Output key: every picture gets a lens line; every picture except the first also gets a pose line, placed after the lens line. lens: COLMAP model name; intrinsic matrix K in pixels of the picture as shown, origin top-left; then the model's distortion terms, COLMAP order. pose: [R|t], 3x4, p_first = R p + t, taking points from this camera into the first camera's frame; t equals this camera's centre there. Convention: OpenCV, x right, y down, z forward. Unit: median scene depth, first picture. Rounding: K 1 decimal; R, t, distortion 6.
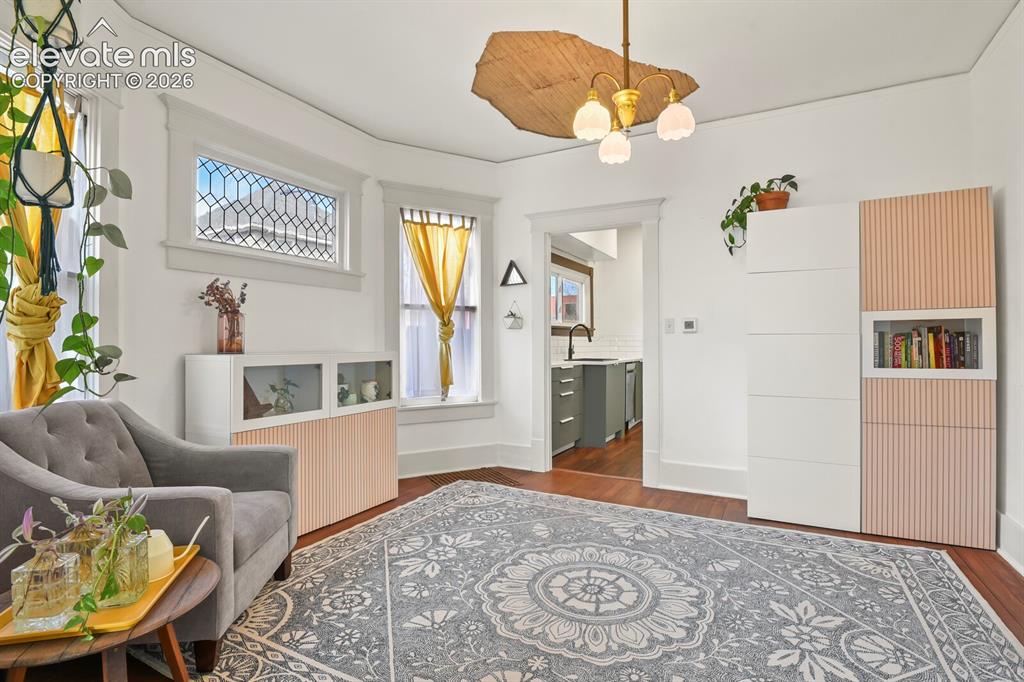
lens RADIAL K [[503.1, 0, 512.0], [0, 503.1, 341.0], [0, 0, 1]] dist [-0.015627, 0.000040]
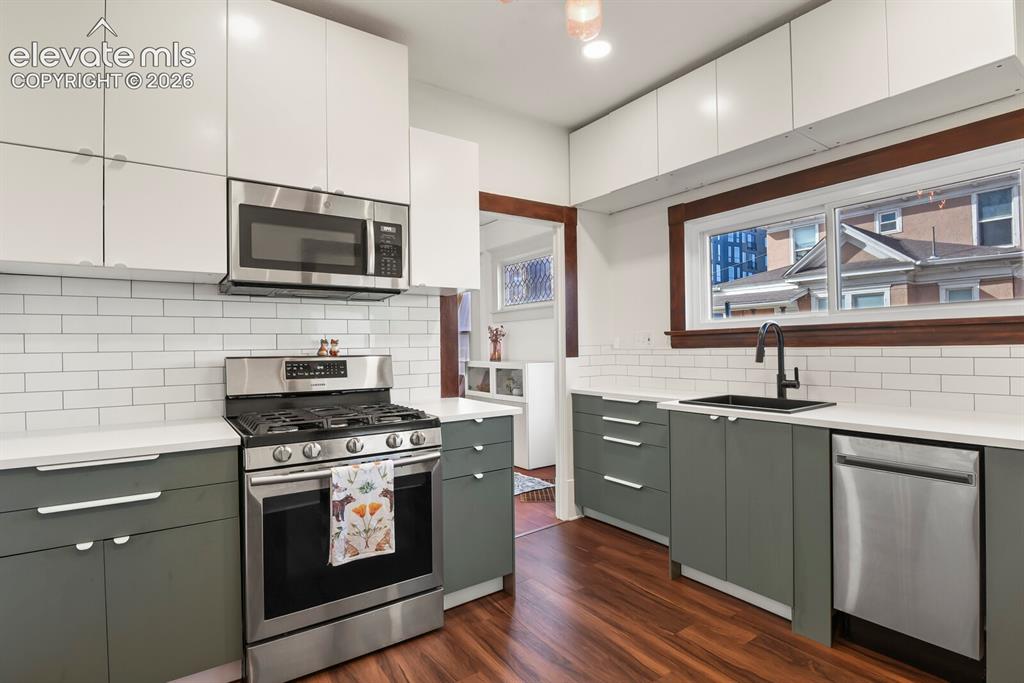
lens RADIAL K [[503.1, 0, 512.0], [0, 503.1, 341.5], [0, 0, 1]] dist [-0.015627, 0.000040]
pose [[-0.455757, 0.000210, -0.890104, 0.812698], [0.021757, 0.999704, -0.010904, -0.019954], [0.889838, -0.024336, -0.455626, 1.281961]]
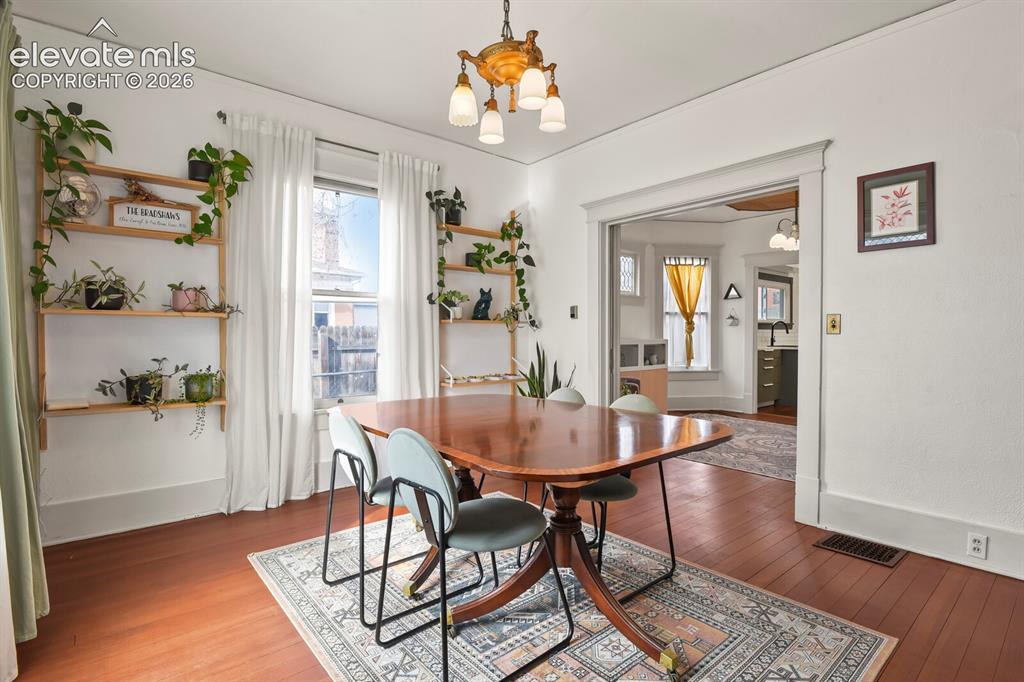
lens RADIAL K [[503.1, 0, 512.0], [0, 503.1, 341.0], [0, 0, 1]] dist [-0.015627, 0.000040]
pose [[0.930079, 0.009032, -0.367250, -0.064668], [-0.000858, 0.999748, 0.022415, -0.011107], [0.367360, -0.020533, 0.929852, -0.782115]]
